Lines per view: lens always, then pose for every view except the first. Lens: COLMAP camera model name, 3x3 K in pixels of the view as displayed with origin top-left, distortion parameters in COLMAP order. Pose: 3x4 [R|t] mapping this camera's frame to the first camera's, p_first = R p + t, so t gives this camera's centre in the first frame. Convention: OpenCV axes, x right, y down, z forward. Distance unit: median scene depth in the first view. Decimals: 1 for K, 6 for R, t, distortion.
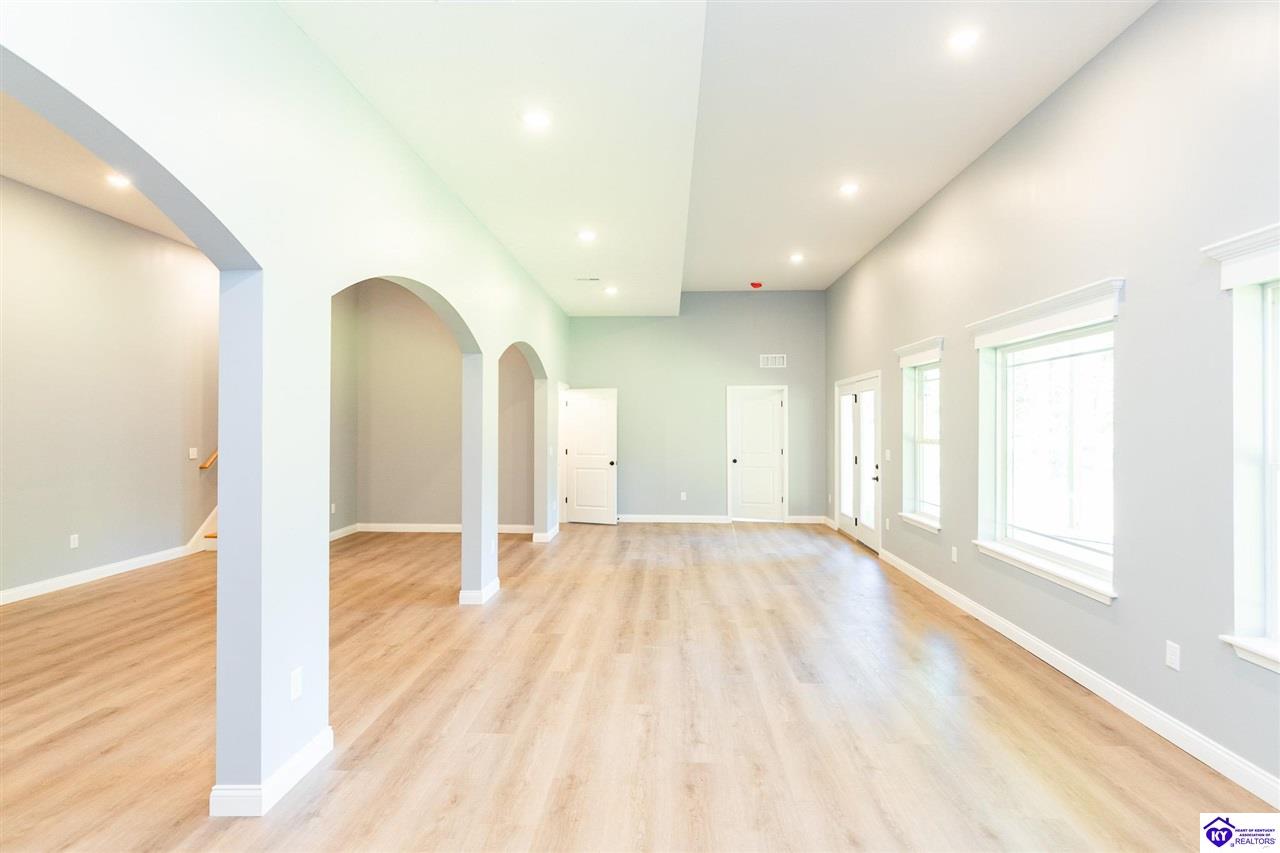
lens RADIAL K [[639.1, 0, 644.3], [0, 639.1, 424.8], [0, 0, 1]] dist [-0.002032, -0.001803]
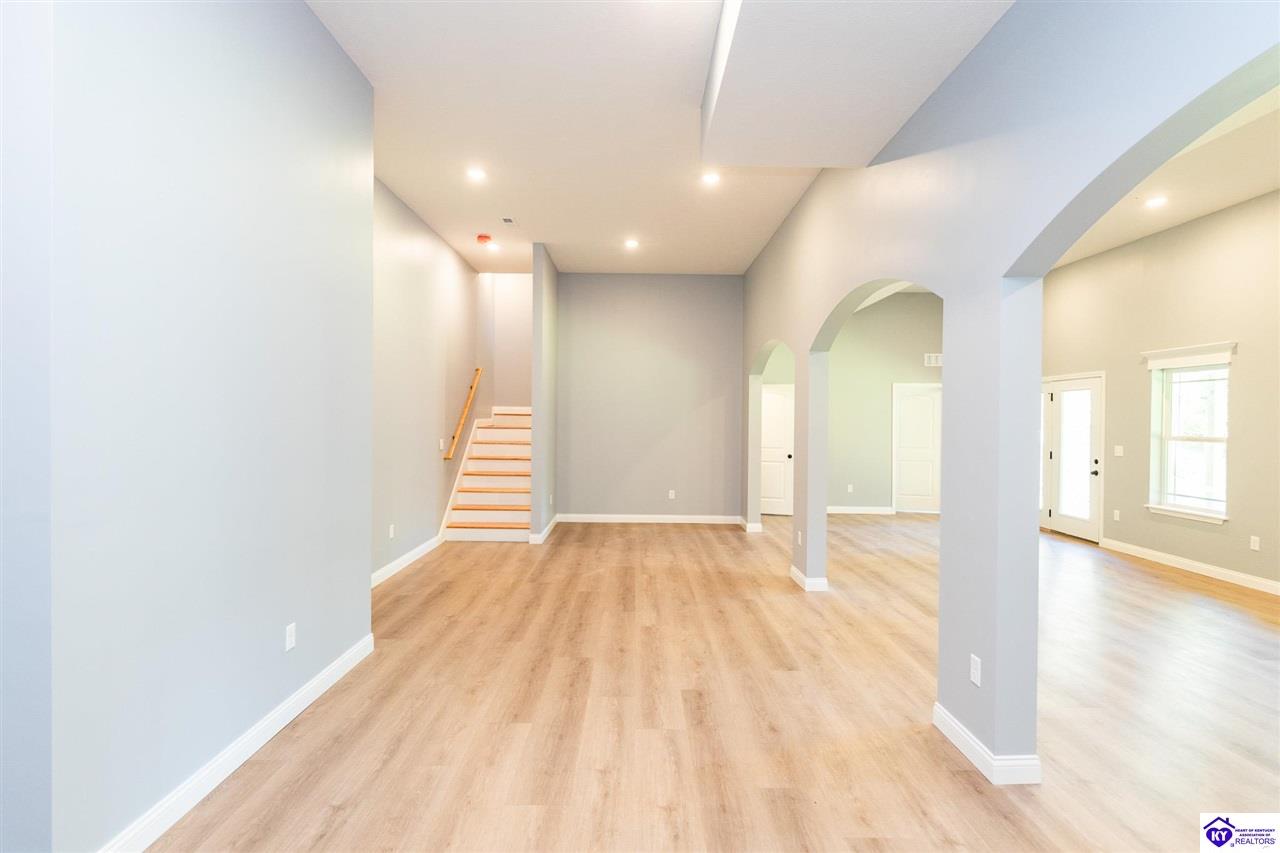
lens RADIAL K [[630.8, 0, 644.6], [0, 630.8, 424.4], [0, 0, 1]] dist [-0.002827, -0.000383]
pose [[0.998525, 0.008876, 0.053565, -0.676968], [-0.009450, 0.999901, 0.010471, -0.000469], [-0.053467, -0.010961, 0.998509, -0.014704]]
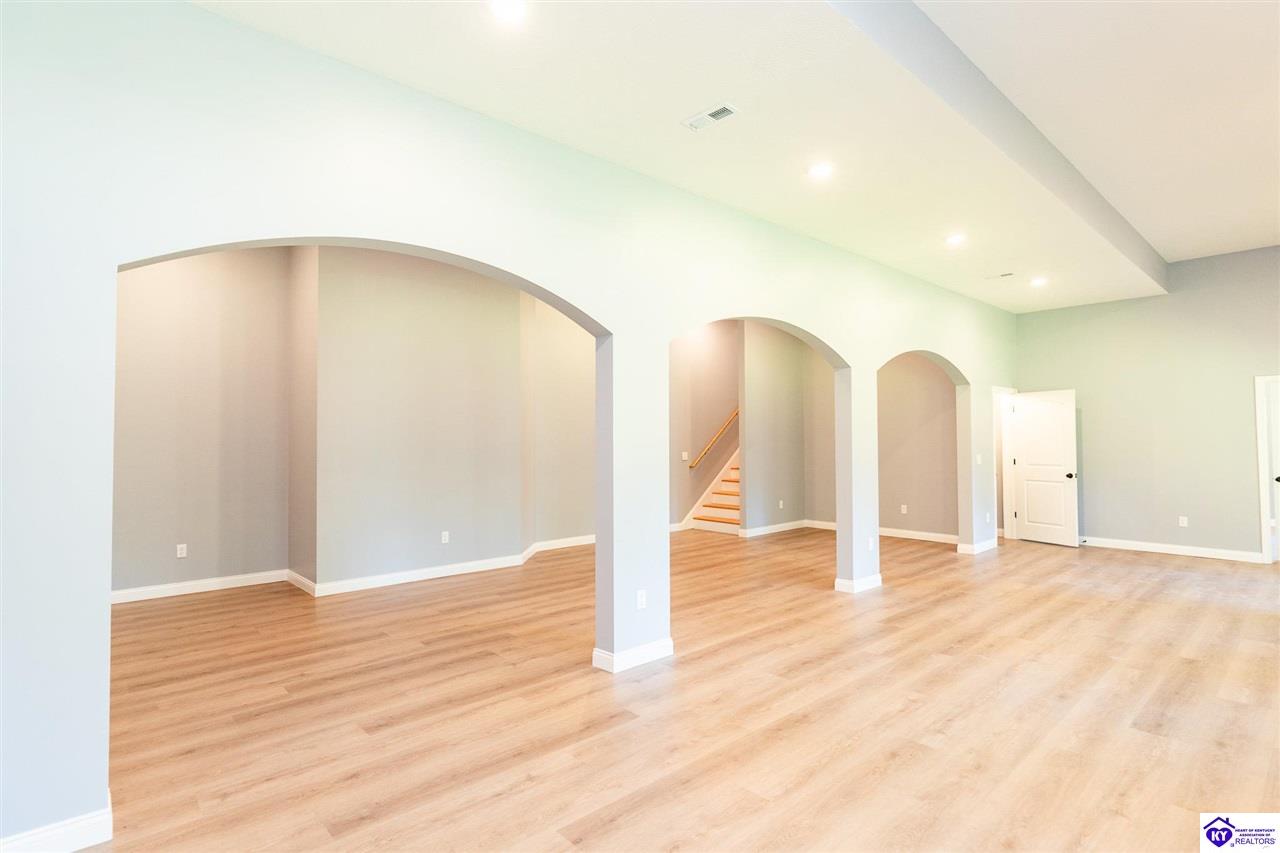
lens RADIAL K [[639.1, 0, 644.3], [0, 639.1, 424.8], [0, 0, 1]] dist [-0.002032, -0.001803]
pose [[0.707152, -0.021318, -0.706740, 0.308428], [0.007363, 0.999713, -0.022789, 0.012552], [0.707024, 0.010911, 0.707106, -0.046863]]
